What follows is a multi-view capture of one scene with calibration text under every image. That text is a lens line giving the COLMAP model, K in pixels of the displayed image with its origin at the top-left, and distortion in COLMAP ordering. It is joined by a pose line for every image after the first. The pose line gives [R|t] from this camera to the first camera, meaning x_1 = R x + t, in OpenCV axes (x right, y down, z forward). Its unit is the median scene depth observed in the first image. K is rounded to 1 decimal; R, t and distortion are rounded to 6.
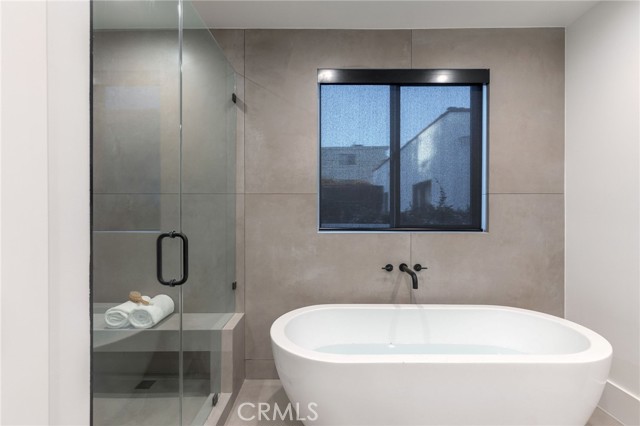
lens RADIAL K [[290.1, 0, 320.4], [0, 290.1, 212.9], [0, 0, 1]] dist [0.004693, -0.000004]
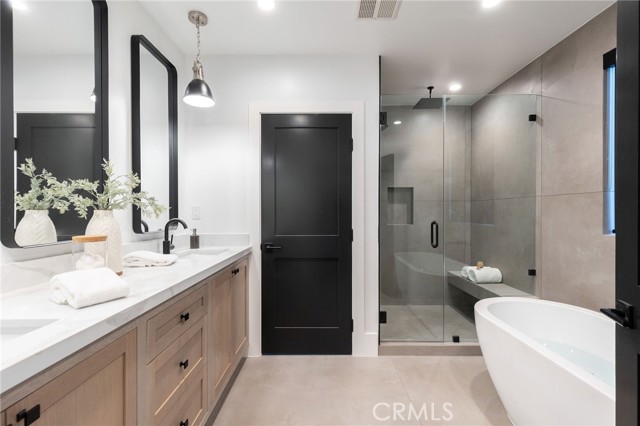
lens RADIAL K [[290.1, 0, 319.8], [0, 290.1, 212.2], [0, 0, 1]] dist [0.004693, -0.000004]
pose [[-0.011742, 0.001488, -0.999930, 0.913770], [-0.010660, 0.999942, 0.001613, 0.006520], [0.999874, 0.010678, -0.011726, 0.127415]]
